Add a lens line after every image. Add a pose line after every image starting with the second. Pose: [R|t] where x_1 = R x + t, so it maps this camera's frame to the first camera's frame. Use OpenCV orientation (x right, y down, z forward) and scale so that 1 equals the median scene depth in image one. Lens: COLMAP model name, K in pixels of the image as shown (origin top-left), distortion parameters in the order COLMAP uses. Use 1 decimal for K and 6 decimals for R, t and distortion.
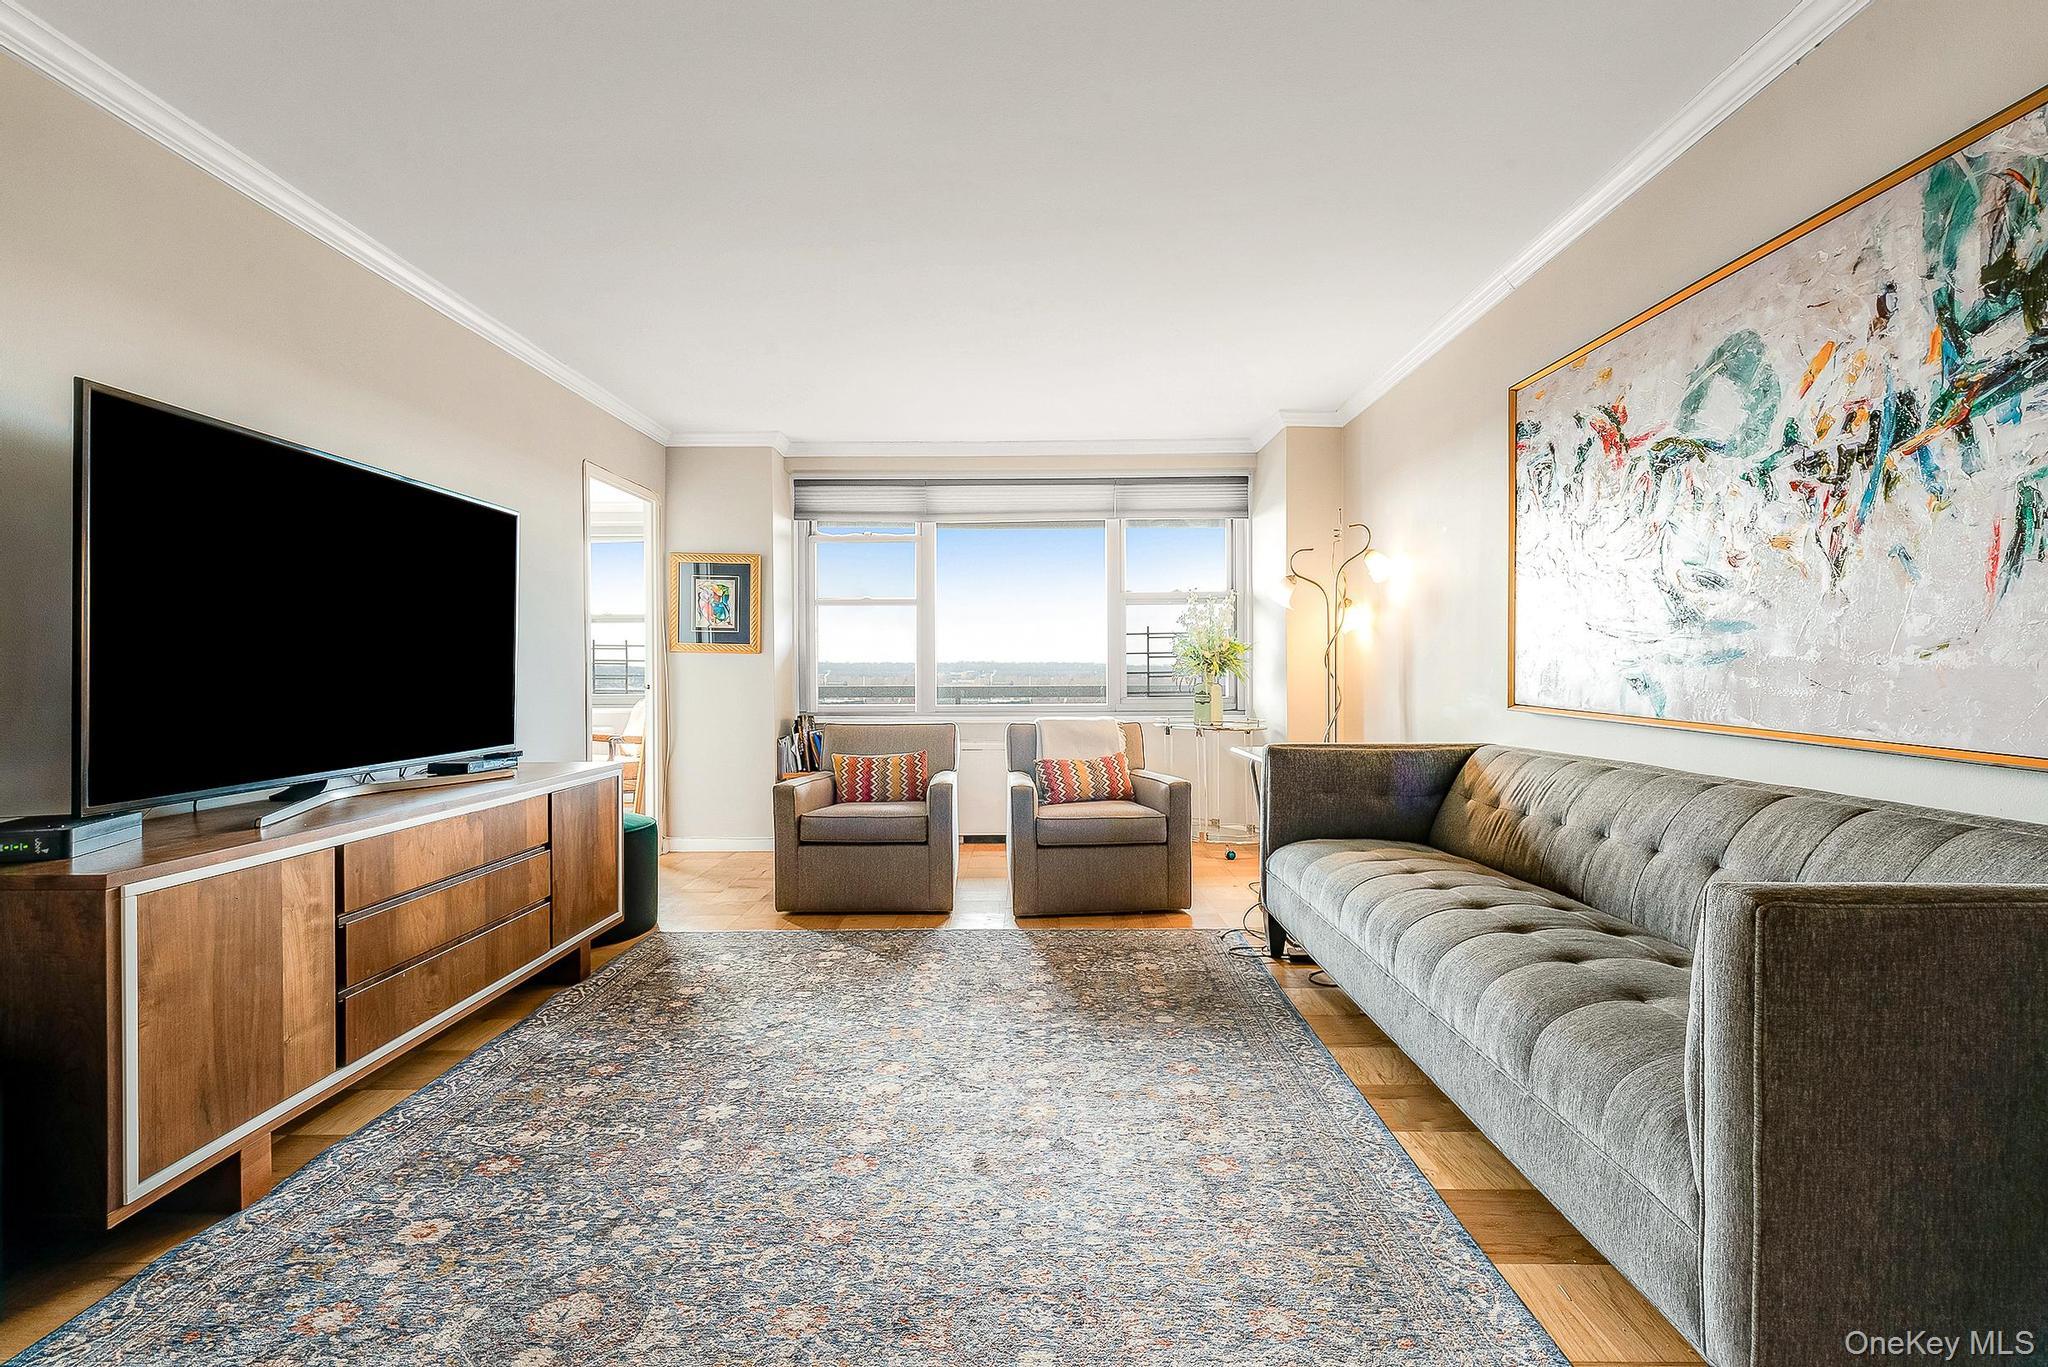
lens RADIAL K [[912.3, 0, 1026.9], [0, 912.3, 671.6], [0, 0, 1]] dist [0.015707, -0.002918]
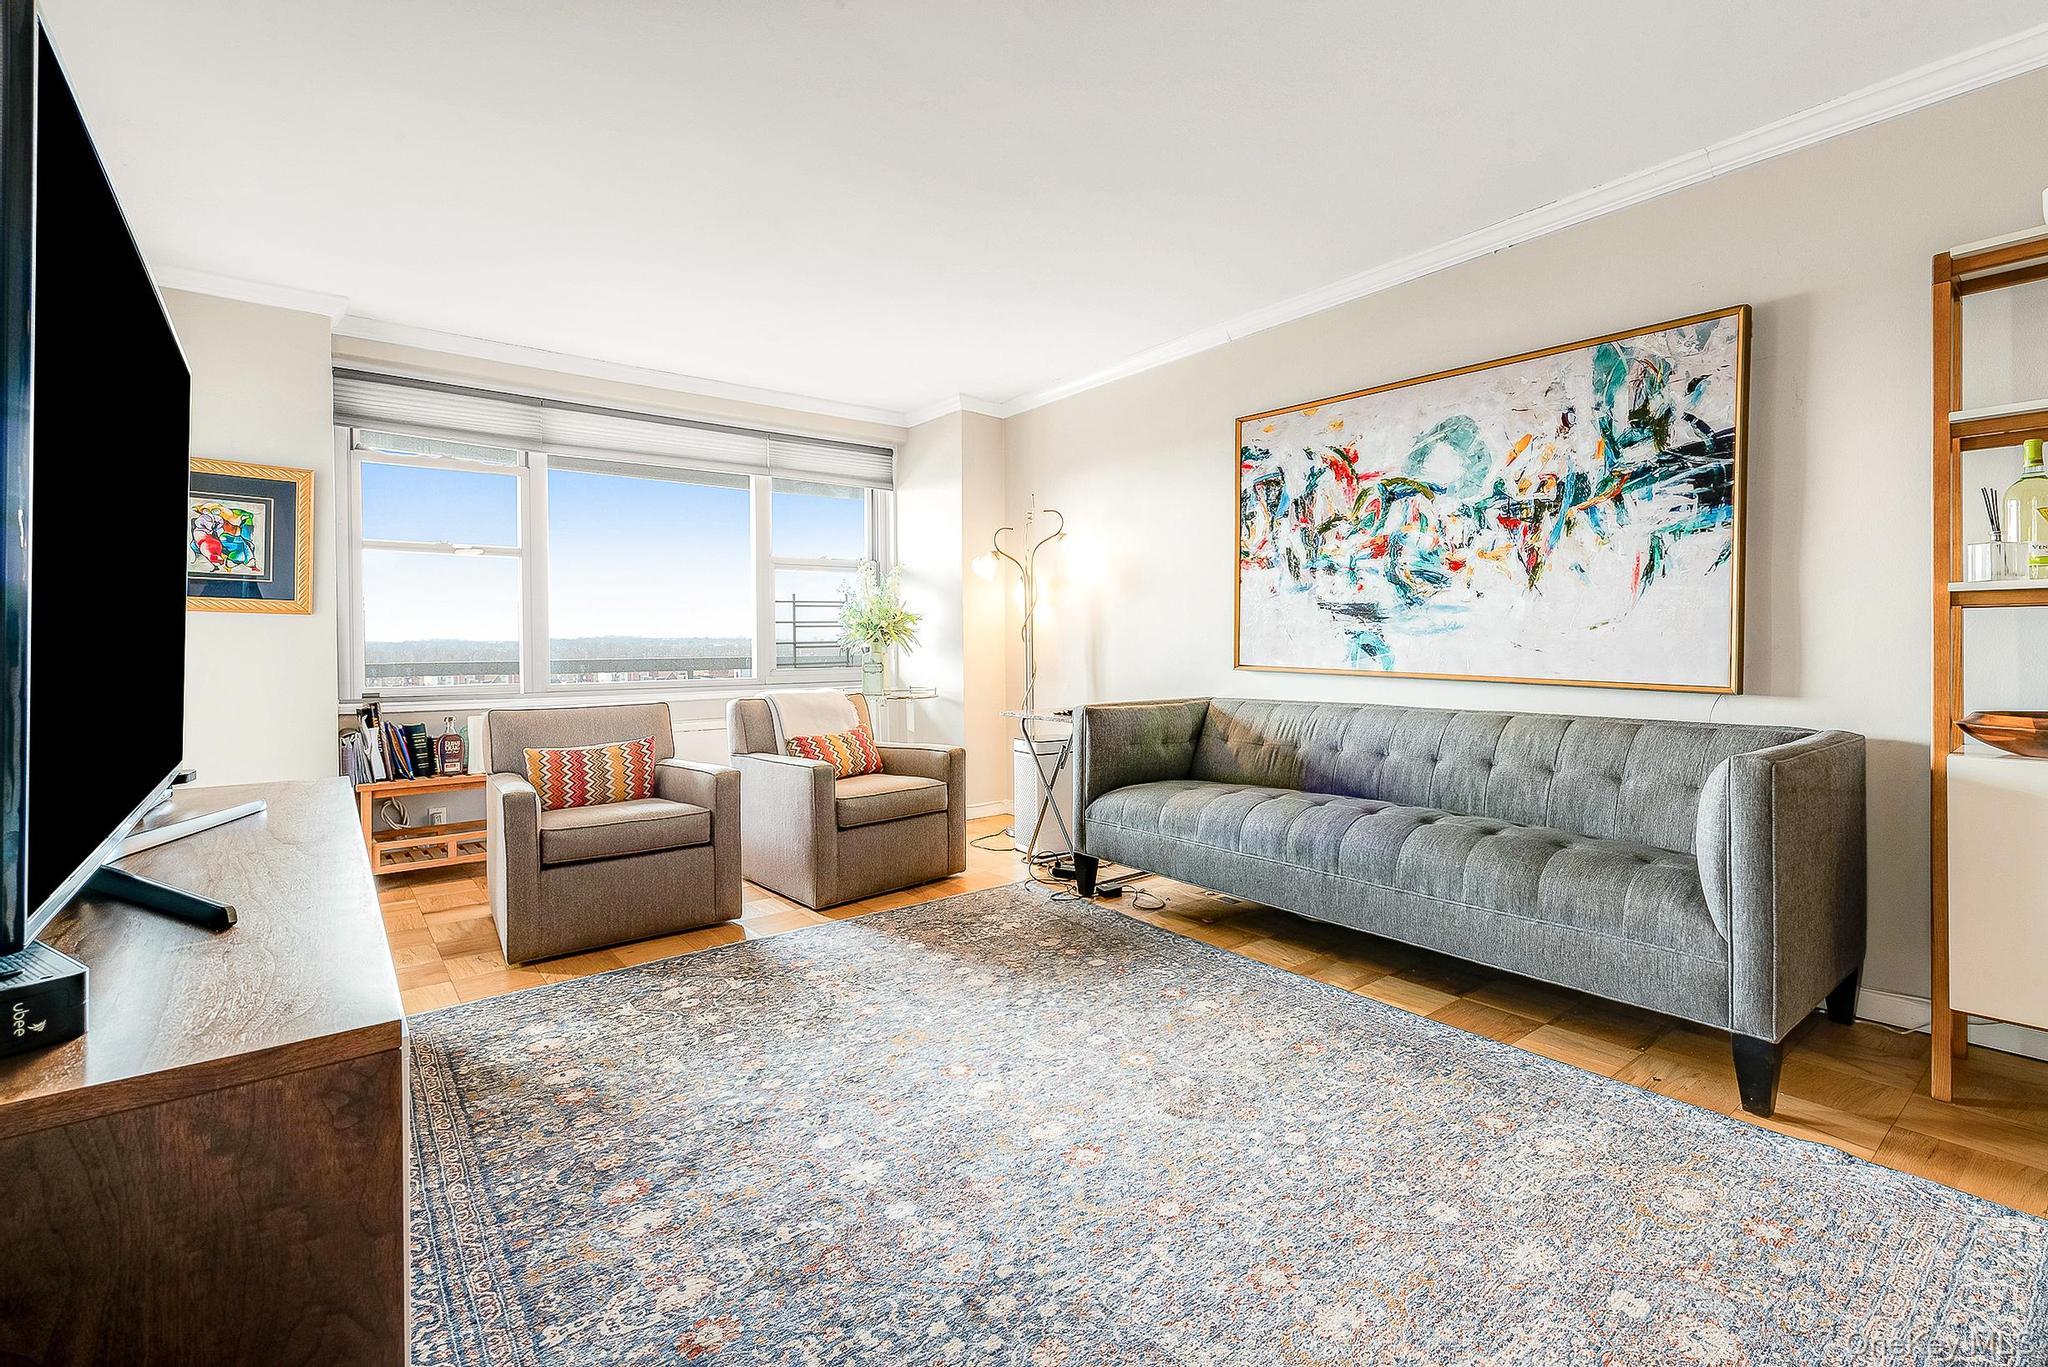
lens RADIAL K [[912.3, 0, 1072.5], [0, 912.3, 649.7], [0, 0, 1]] dist [0.015707, -0.002918]
pose [[0.769236, -0.005802, 0.638939, -0.556132], [0.002064, 0.999976, 0.006596, 0.005978], [-0.638962, -0.003754, 0.769229, 0.195485]]
